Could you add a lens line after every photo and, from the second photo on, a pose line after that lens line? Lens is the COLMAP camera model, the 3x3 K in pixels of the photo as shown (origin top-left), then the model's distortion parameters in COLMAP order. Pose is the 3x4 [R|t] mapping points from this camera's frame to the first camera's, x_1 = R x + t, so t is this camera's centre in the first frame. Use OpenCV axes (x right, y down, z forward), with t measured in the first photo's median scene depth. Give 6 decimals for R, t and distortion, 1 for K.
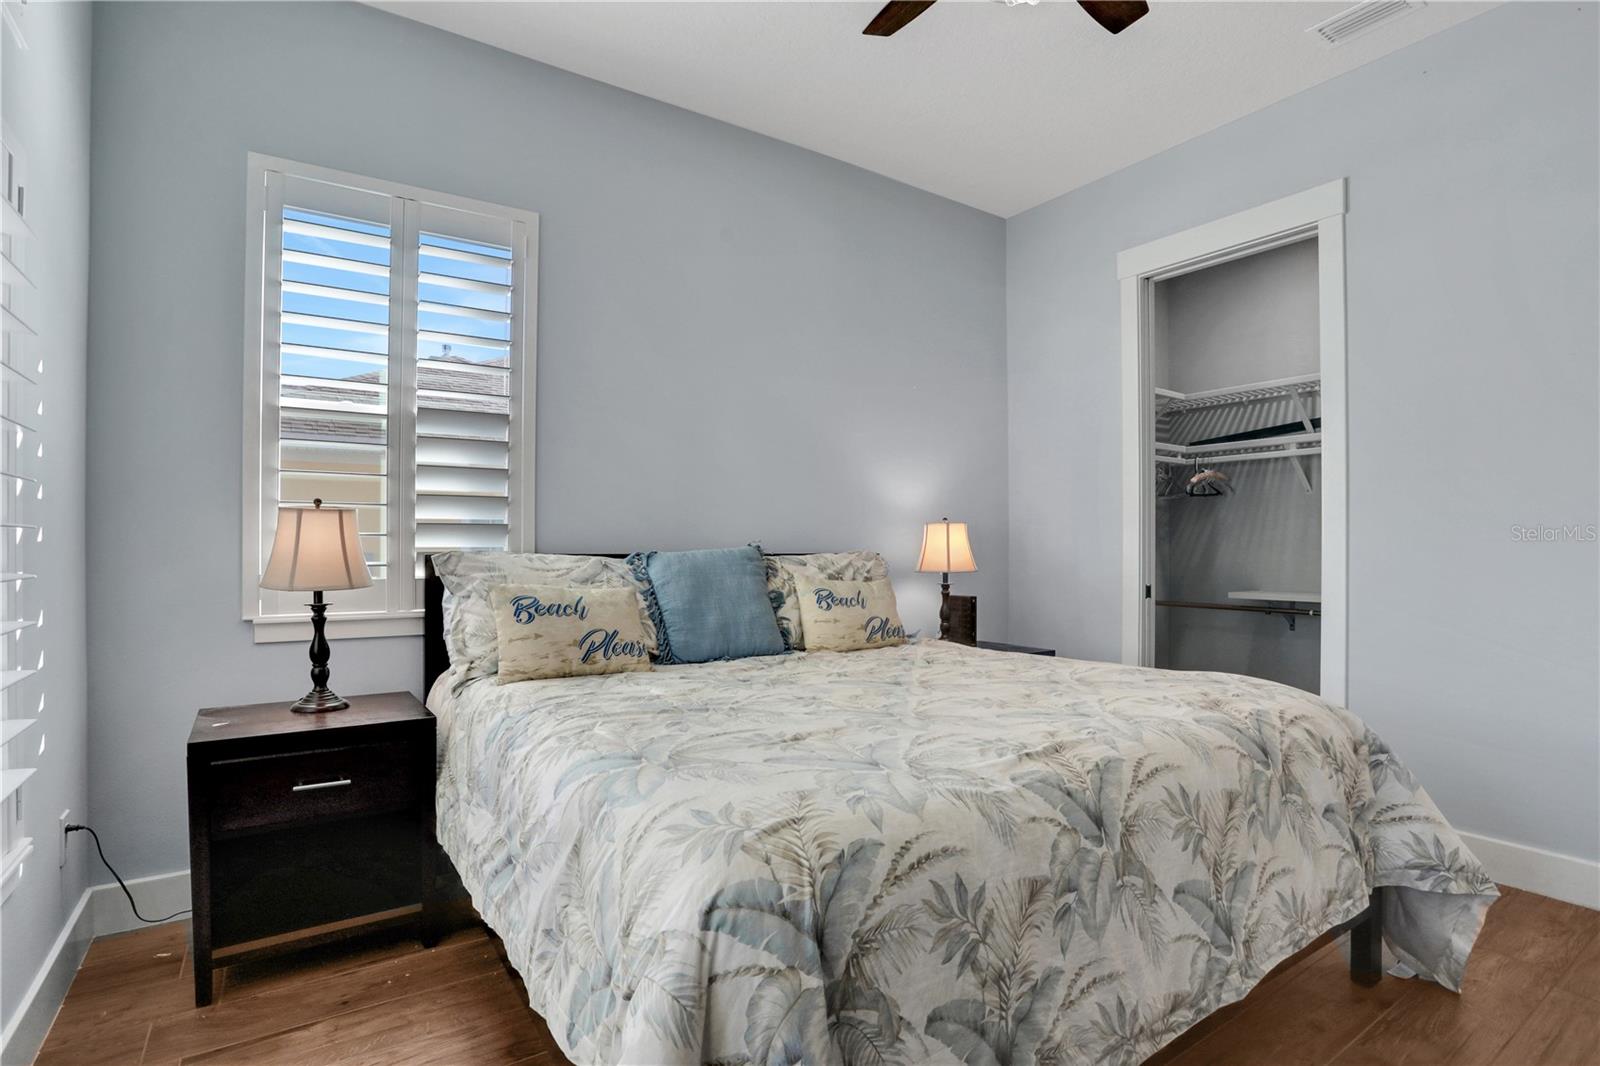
lens RADIAL K [[775.7, 0, 799.1], [0, 775.7, 543.7], [0, 0, 1]] dist [-0.071886, 0.030996]
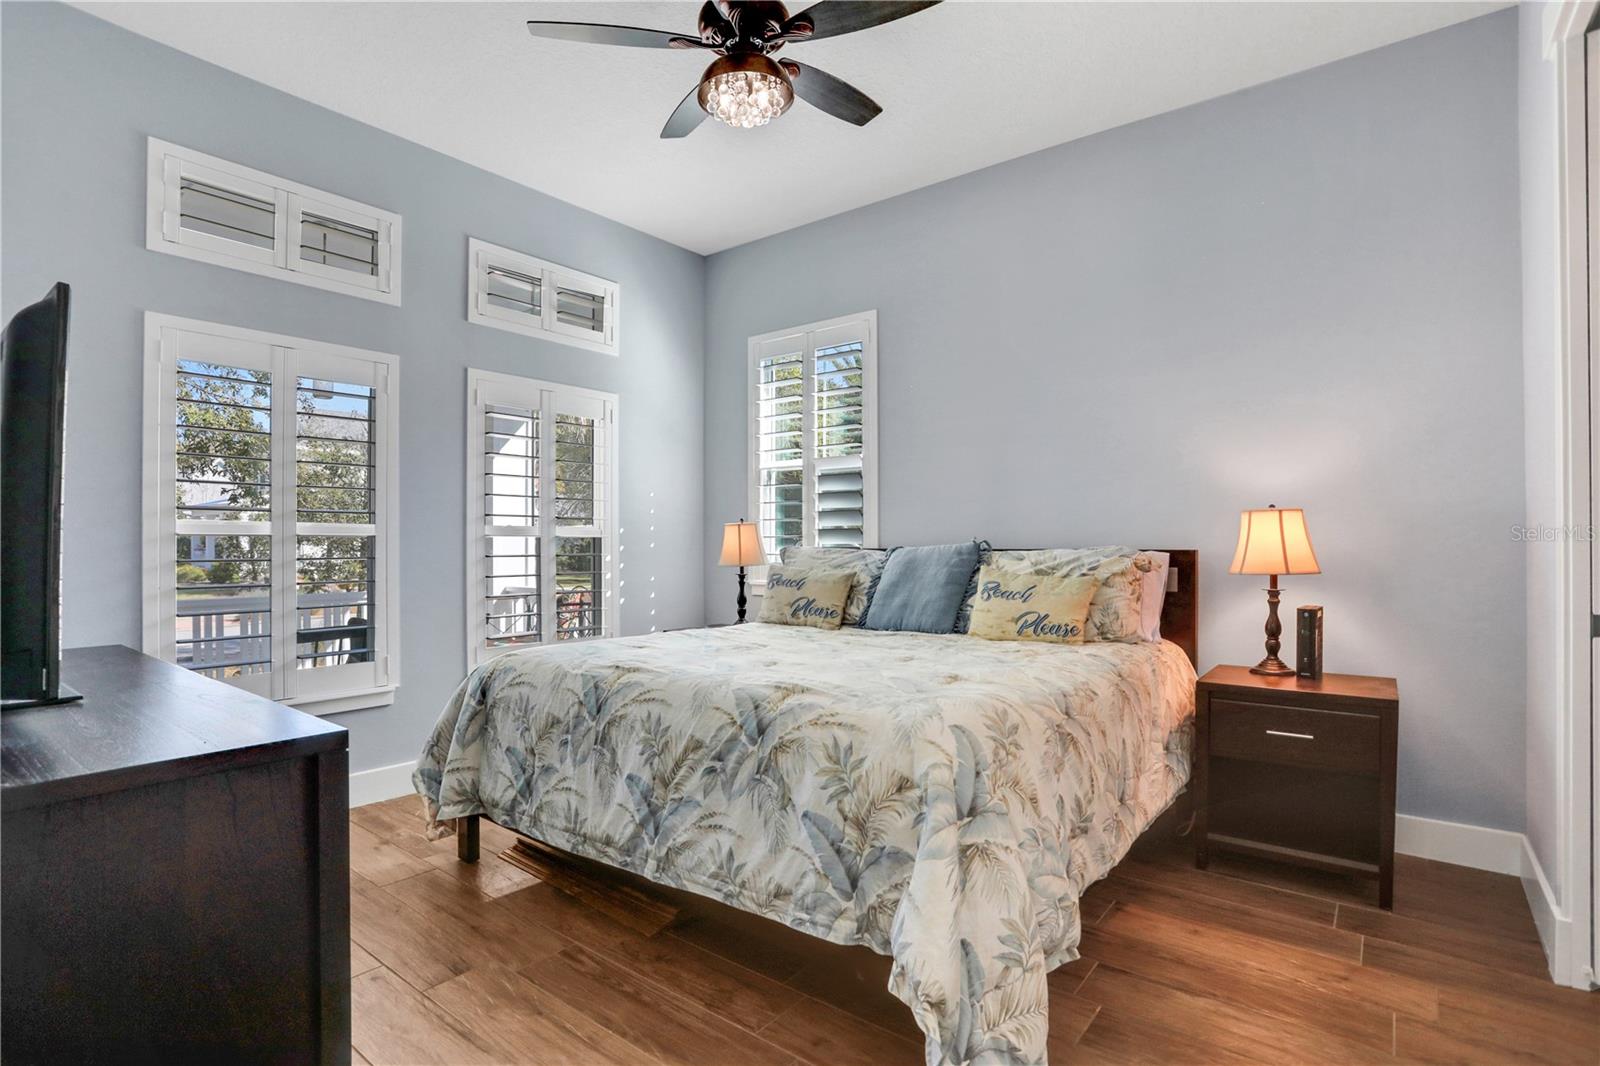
lens RADIAL K [[775.7, 0, 799.1], [0, 775.7, 543.7], [0, 0, 1]] dist [-0.071886, 0.030996]
pose [[0.311707, -0.005260, -0.950164, 1.185728], [0.006840, 0.999971, -0.003292, 0.009612], [0.950154, -0.005473, 0.311734, 0.500857]]
